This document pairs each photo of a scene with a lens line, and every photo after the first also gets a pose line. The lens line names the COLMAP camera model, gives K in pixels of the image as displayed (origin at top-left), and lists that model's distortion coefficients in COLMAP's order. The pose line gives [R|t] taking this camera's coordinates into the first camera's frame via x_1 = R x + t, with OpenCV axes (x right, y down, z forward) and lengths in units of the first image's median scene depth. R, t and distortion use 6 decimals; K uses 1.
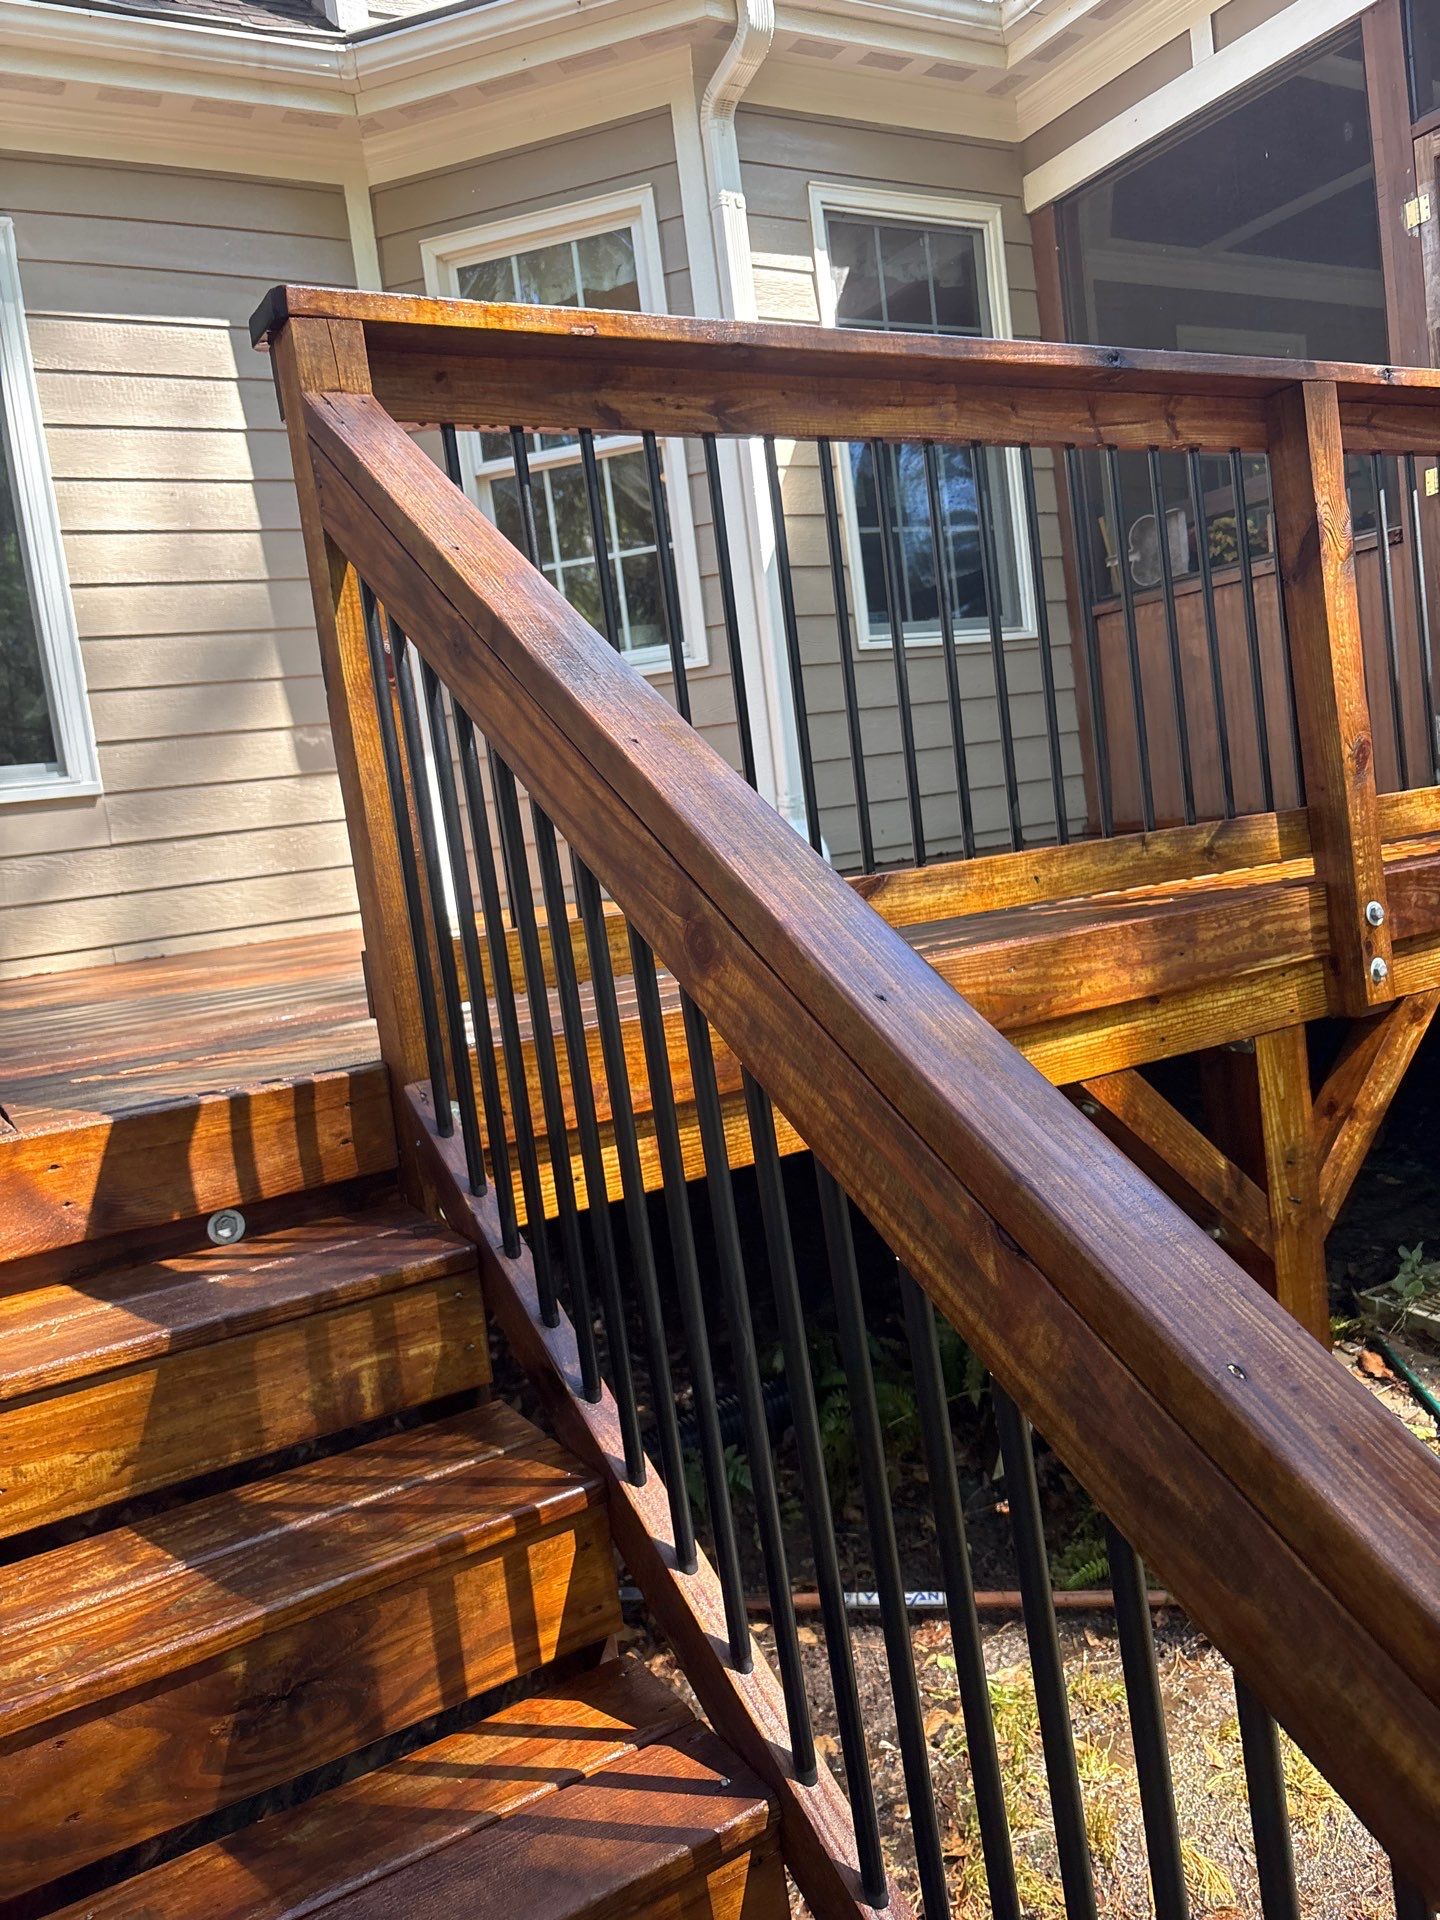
lens RADIAL K [[1459.4, 0, 730.1], [0, 1459.4, 953.6], [0, 0, 1]] dist [0.044475, -0.045271]
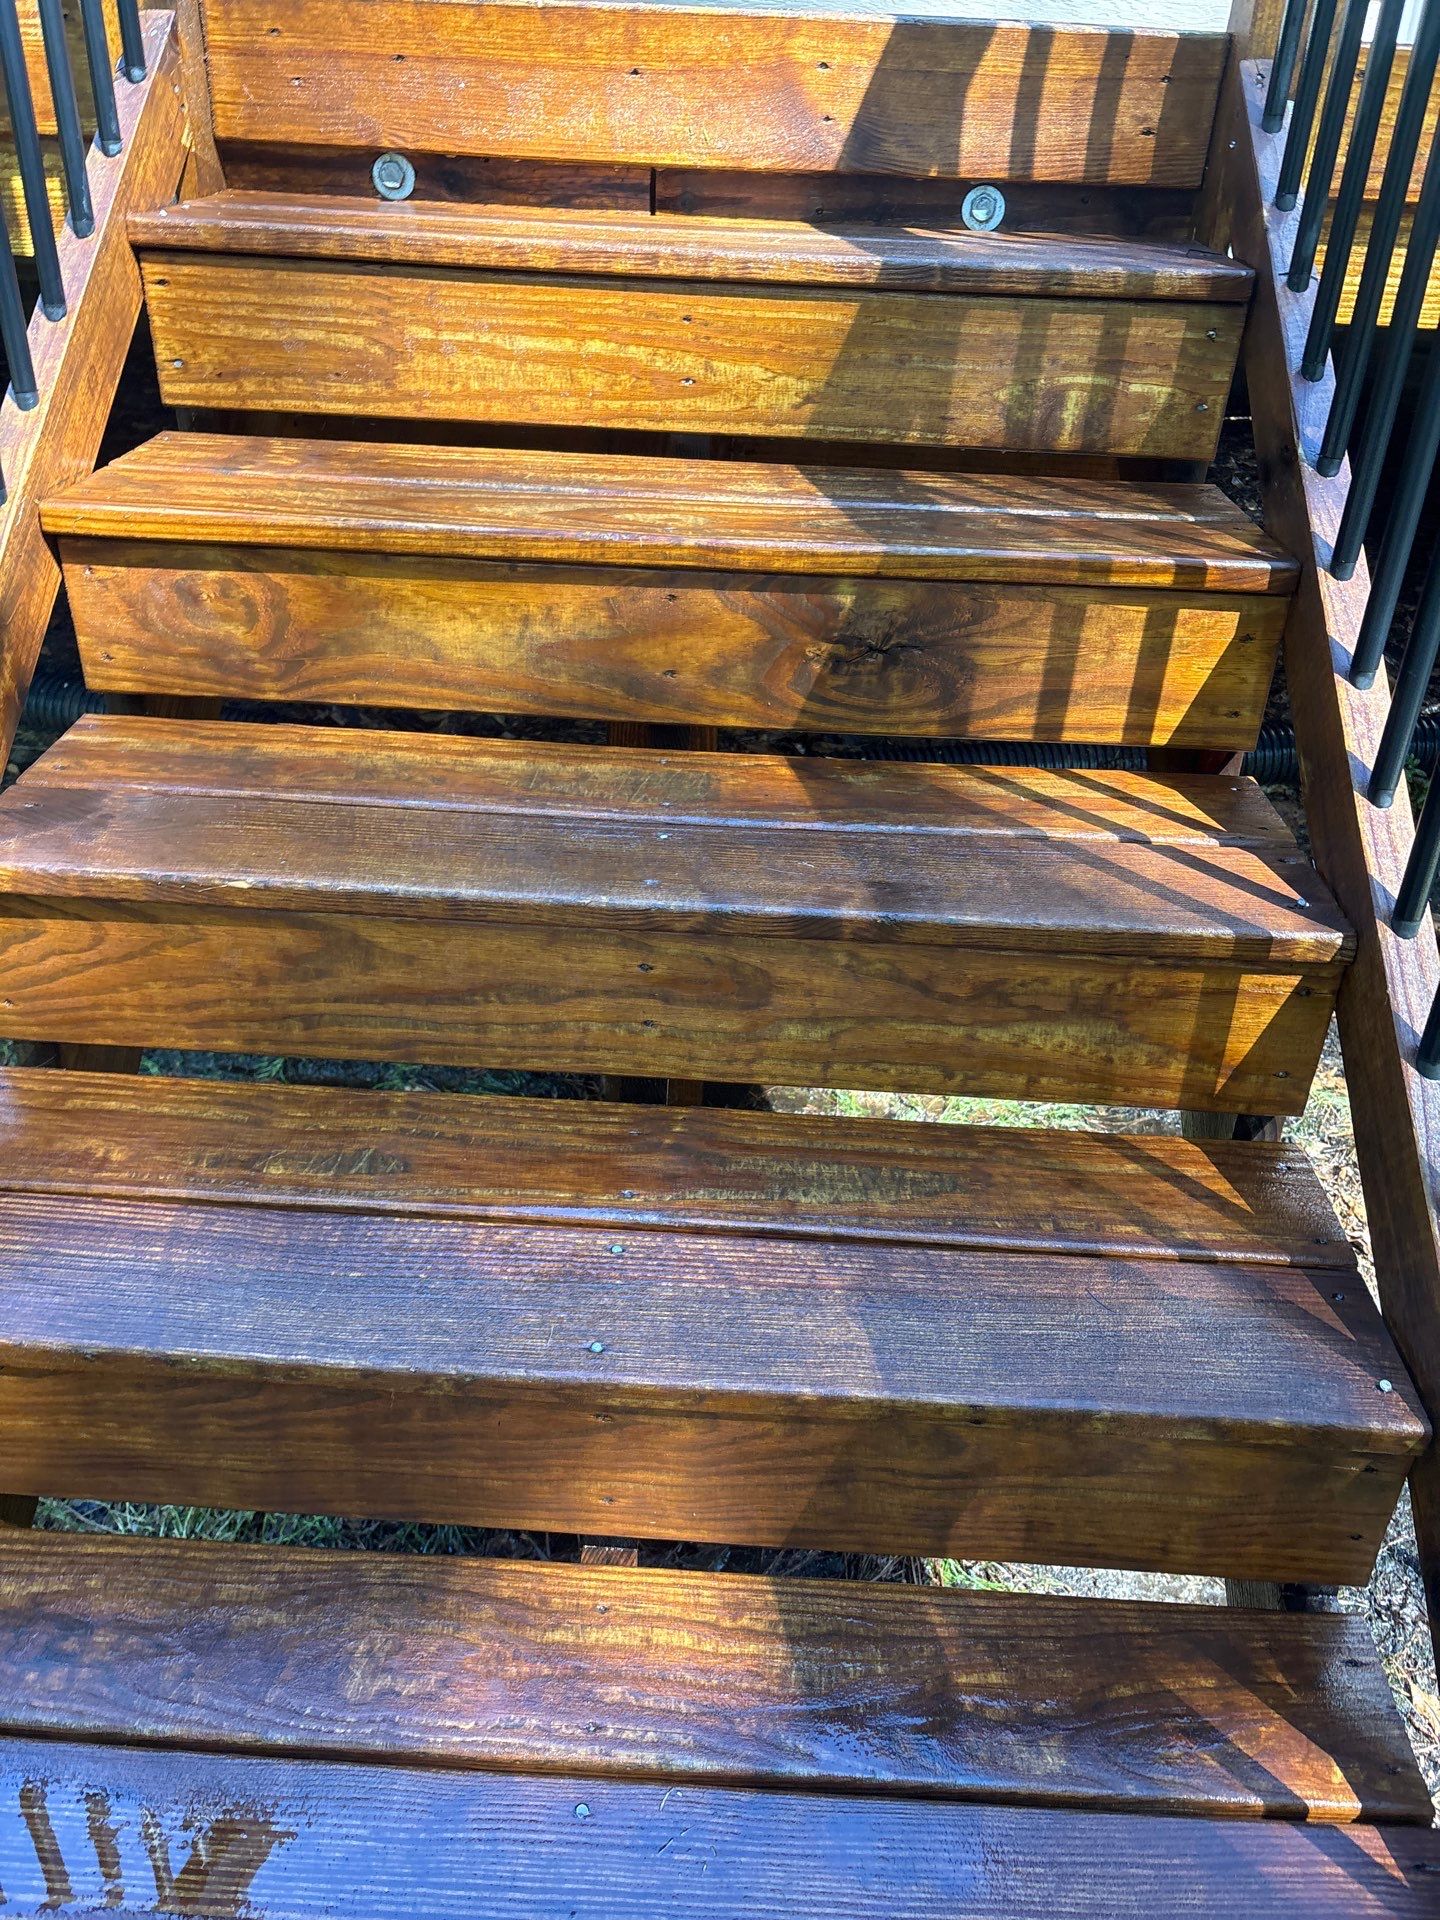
lens RADIAL K [[1459.4, 0, 711.6], [0, 1459.4, 943.2], [0, 0, 1]] dist [0.044475, -0.045271]
pose [[0.822960, 0.409230, -0.394040, 0.051783], [-0.191868, 0.853072, 0.485237, 0.204820], [0.534718, -0.323727, 0.780562, 0.126747]]
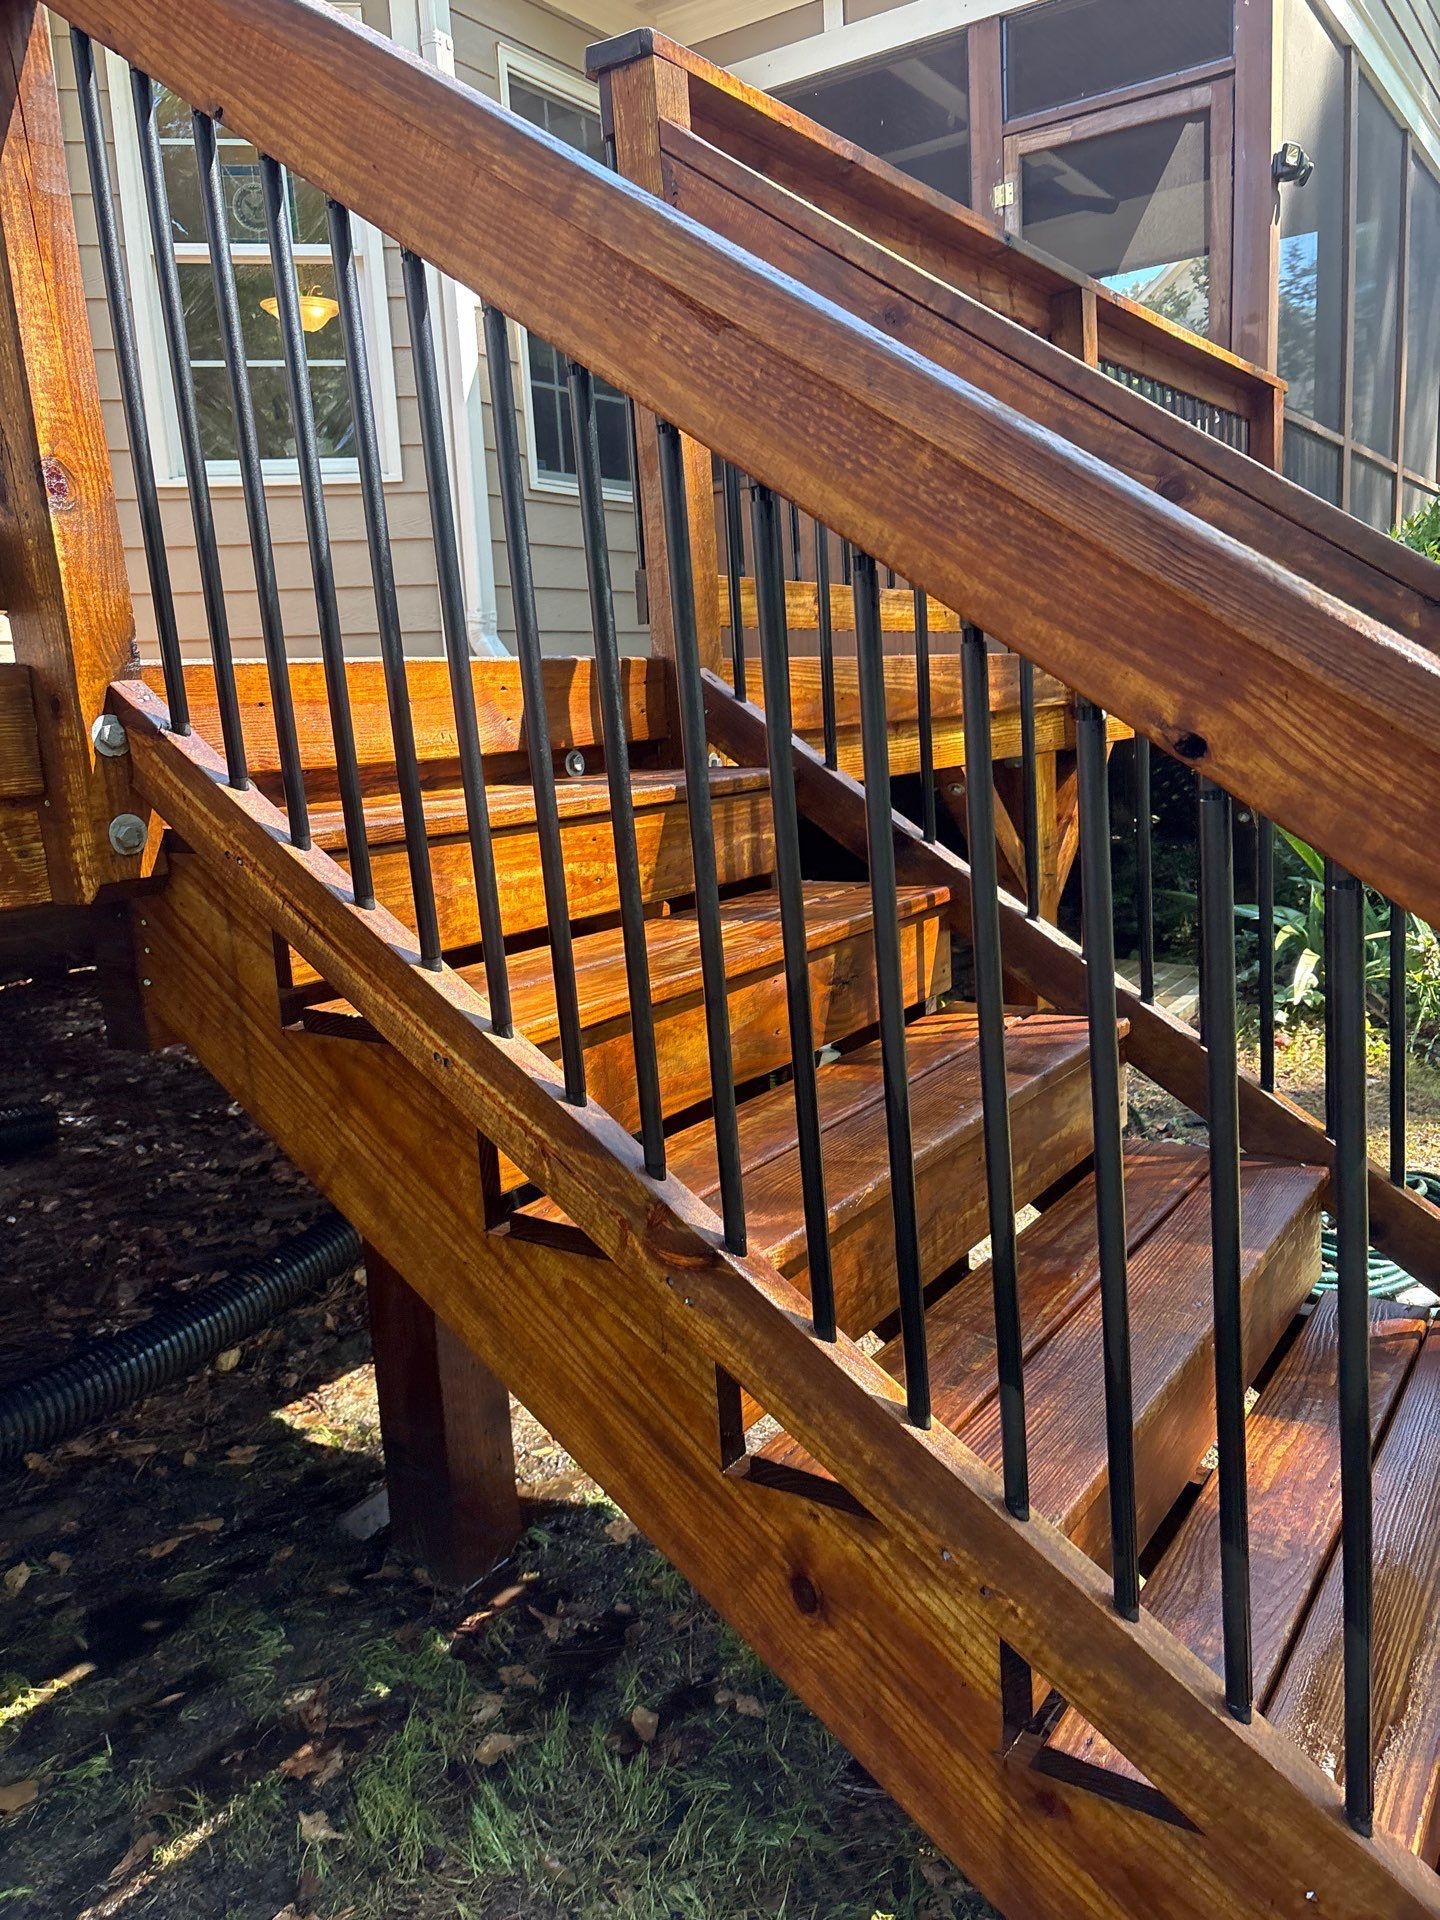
lens RADIAL K [[1459.4, 0, 727.7], [0, 1459.4, 960.7], [0, 0, 1]] dist [0.044475, -0.045271]
pose [[0.903383, 0.001161, 0.428832, -0.967210], [-0.020974, 0.998919, 0.041480, 0.377967], [-0.428321, -0.046466, 0.902431, -0.300318]]
